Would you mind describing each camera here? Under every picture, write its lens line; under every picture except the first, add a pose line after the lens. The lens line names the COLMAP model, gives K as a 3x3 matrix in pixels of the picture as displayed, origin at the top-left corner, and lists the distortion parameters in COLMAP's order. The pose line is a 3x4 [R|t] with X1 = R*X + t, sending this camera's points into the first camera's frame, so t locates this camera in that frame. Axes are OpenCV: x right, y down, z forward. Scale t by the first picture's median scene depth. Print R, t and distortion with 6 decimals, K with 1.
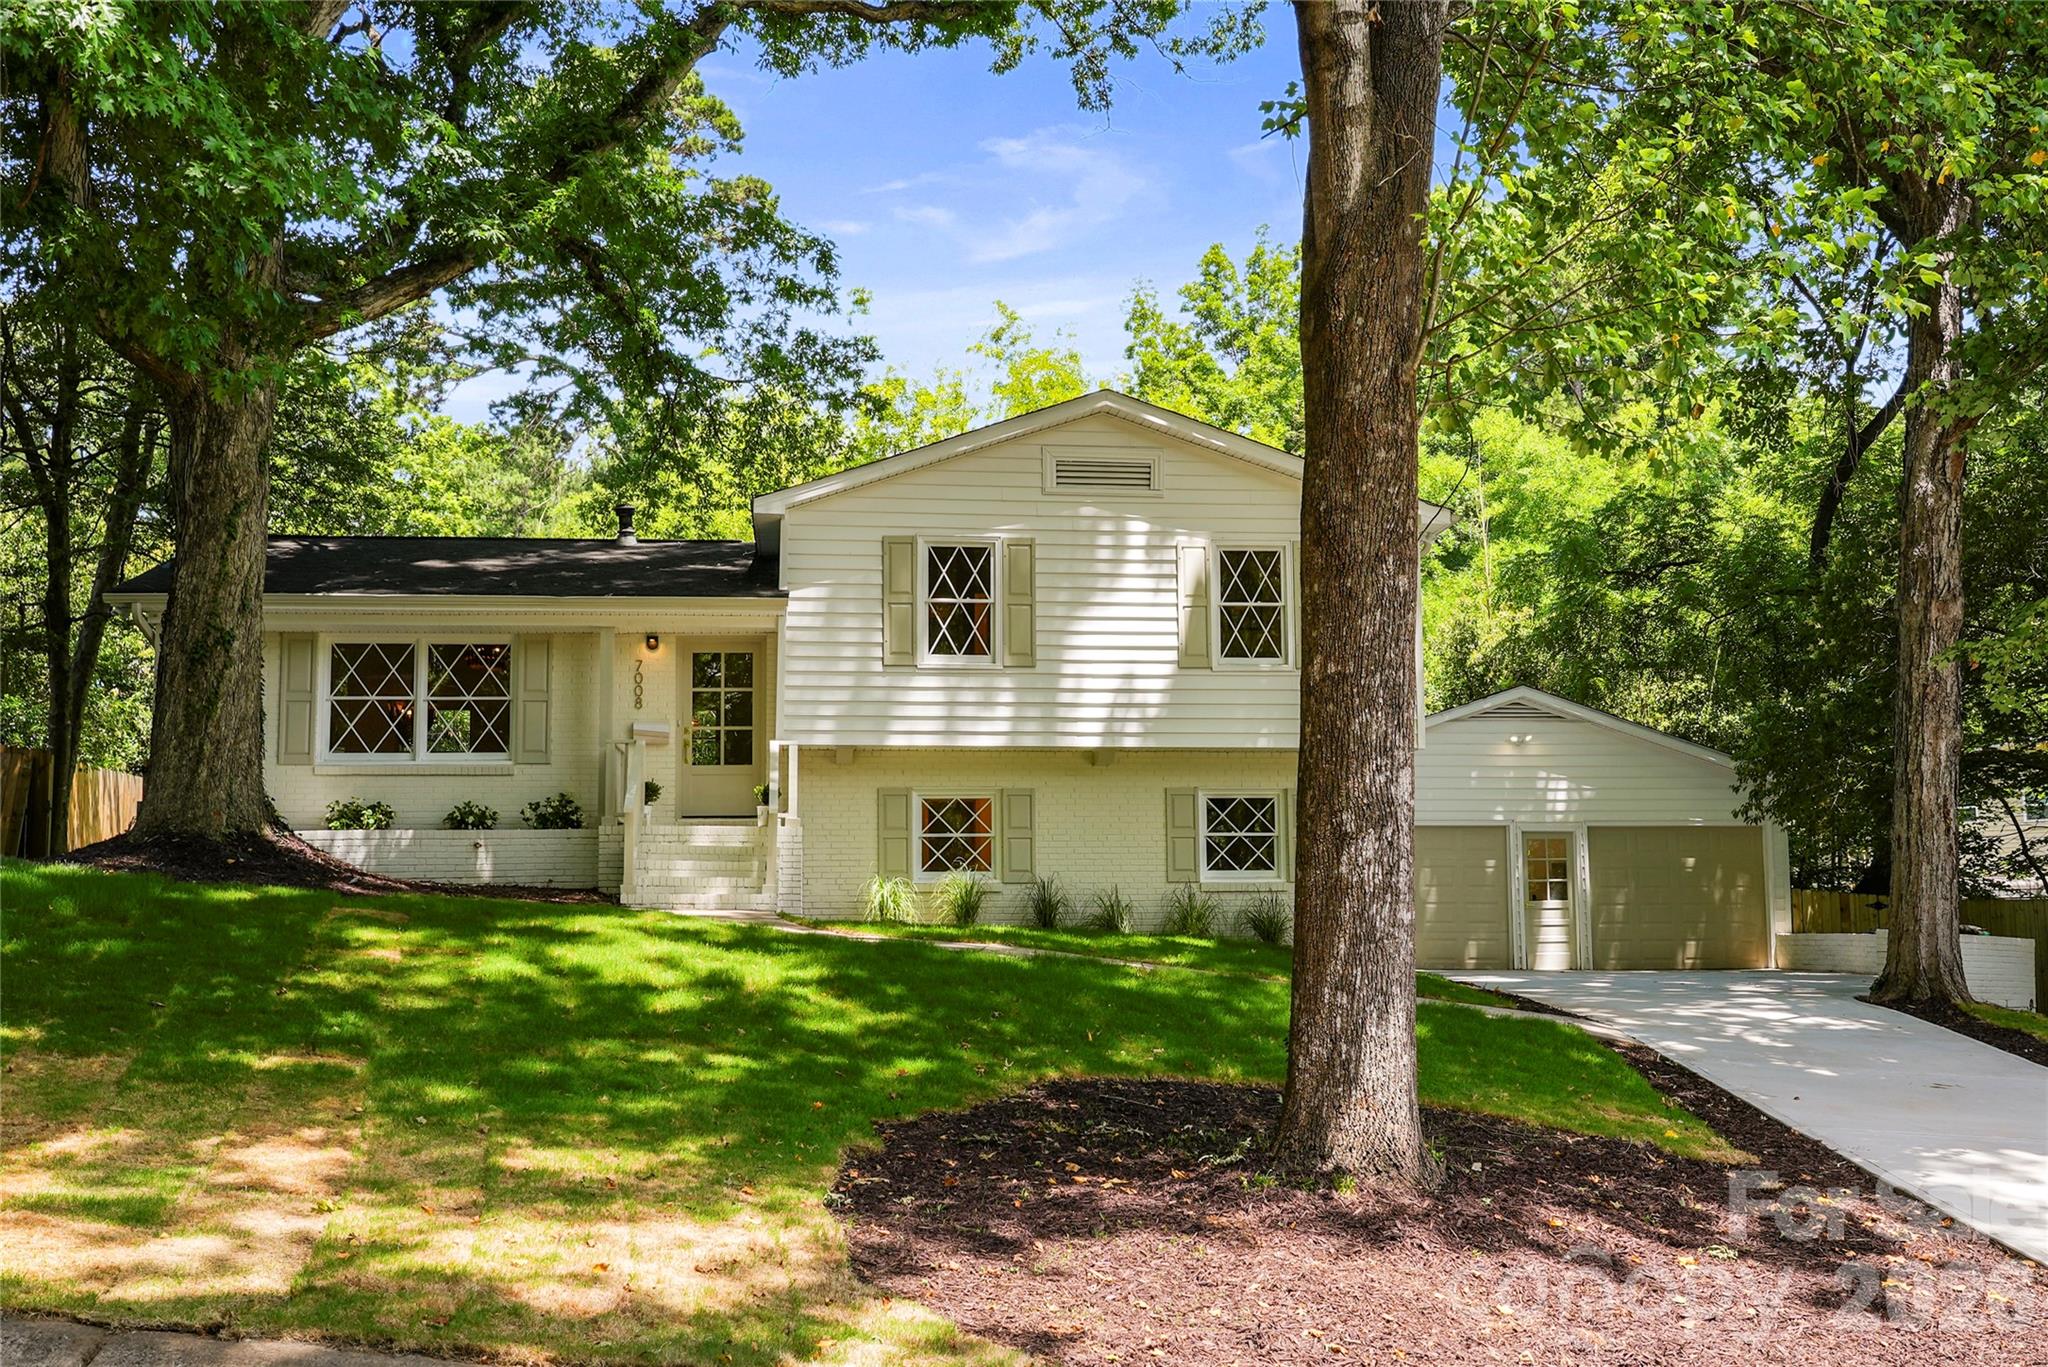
lens RADIAL K [[1976.5, 0, 1026.0], [0, 1976.5, 679.2], [0, 0, 1]] dist [-0.000013, 0.000000]
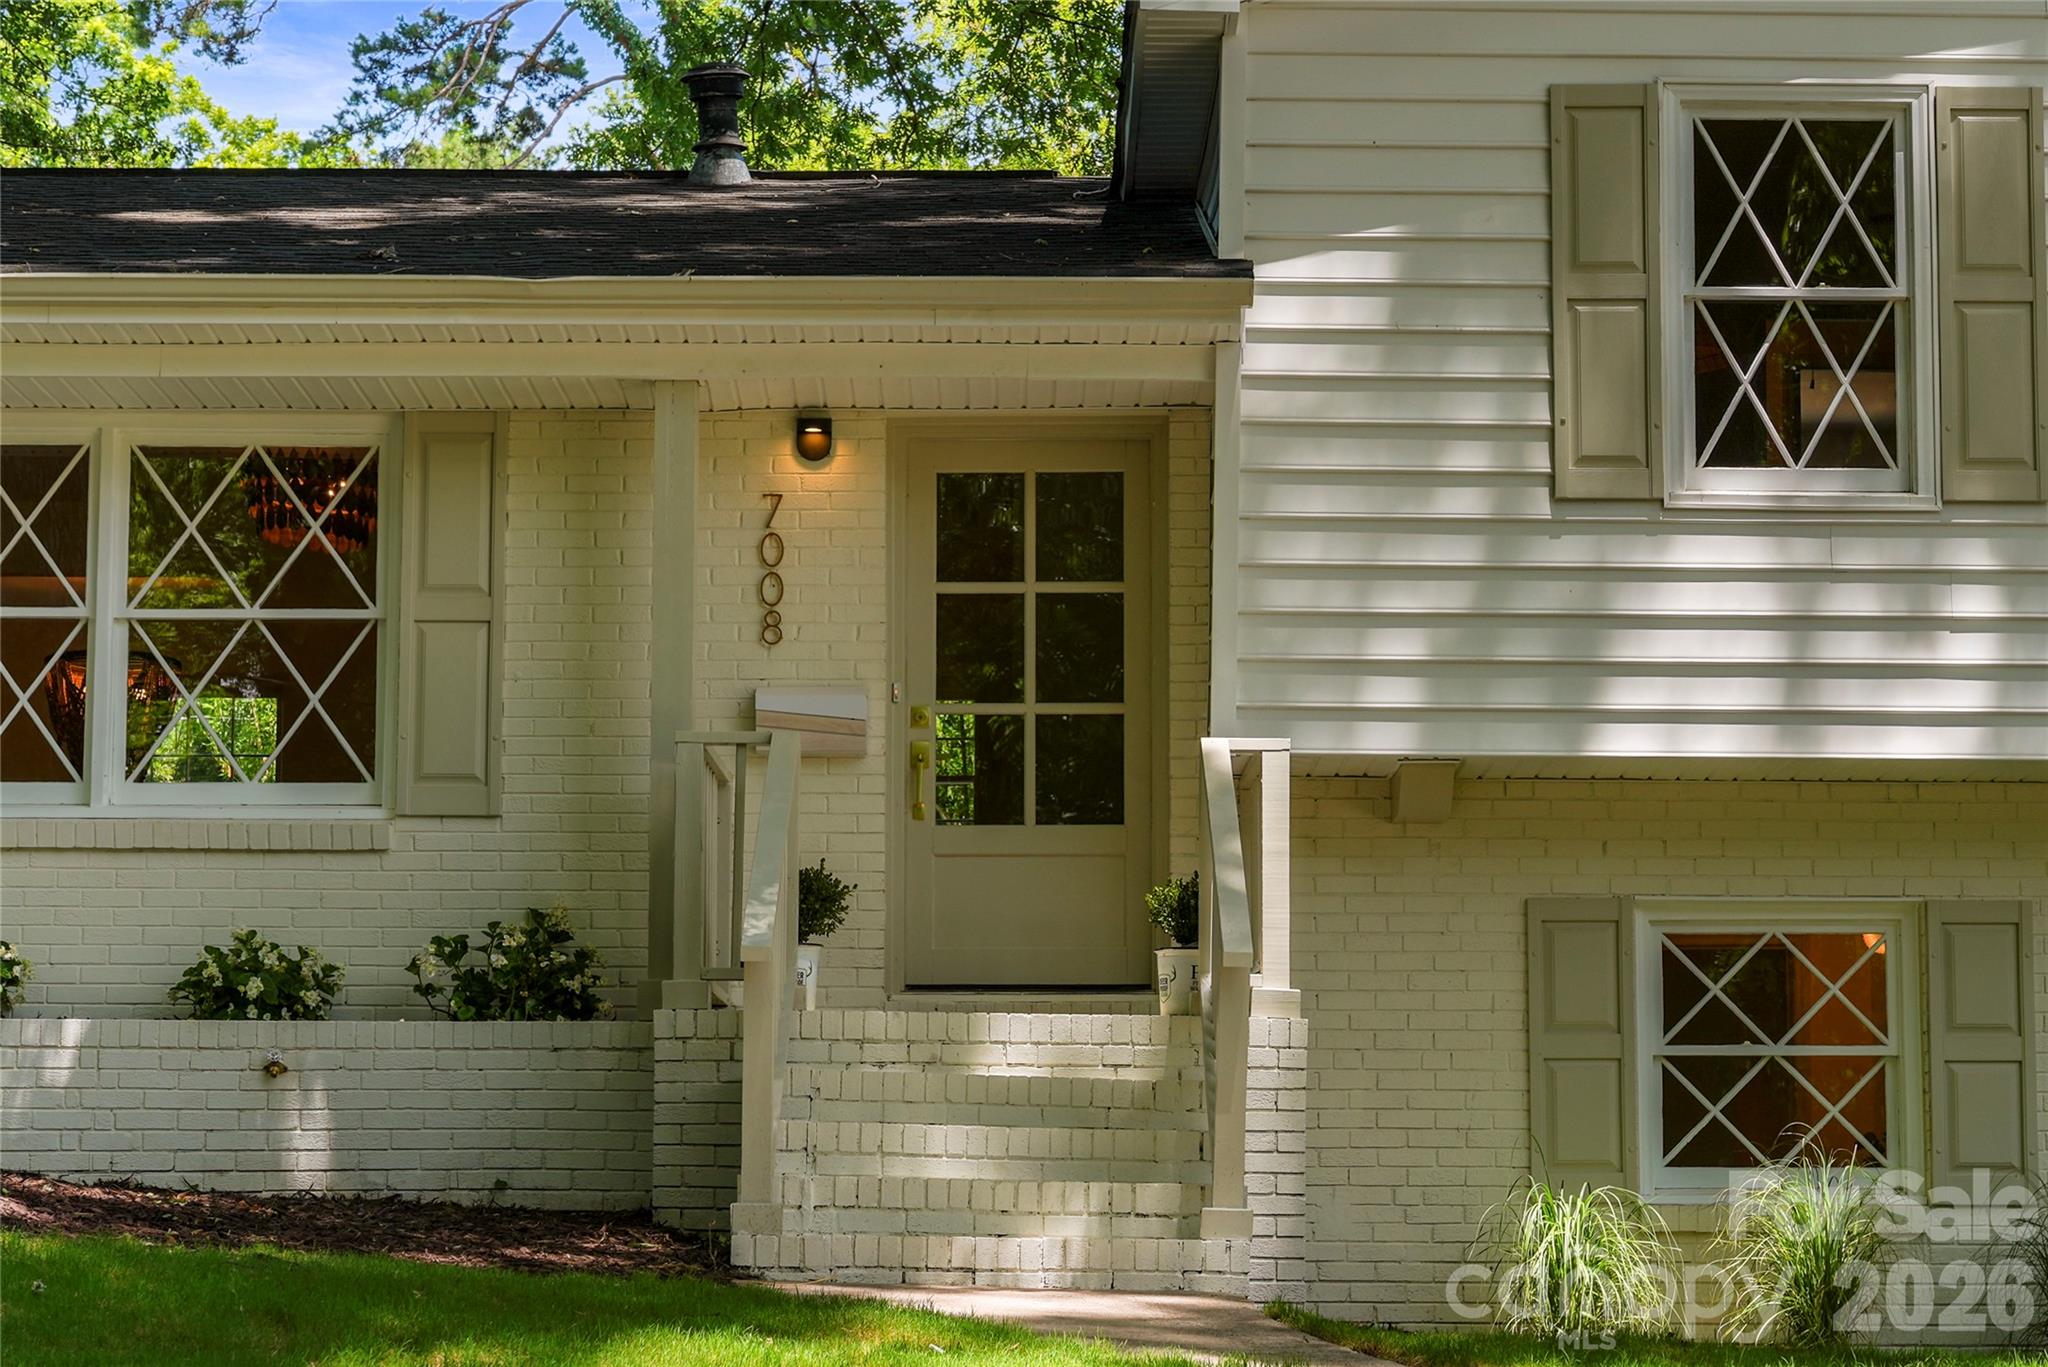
lens RADIAL K [[4247.1, 0, 1022.8], [0, 4247.1, 681.8], [0, 0, 1]] dist [-0.001609, 0.000000]
pose [[0.993772, -0.001367, -0.111427, -0.079903], [0.000336, 0.999957, -0.009274, 0.027354], [0.111435, 0.009179, 0.993729, 0.325723]]
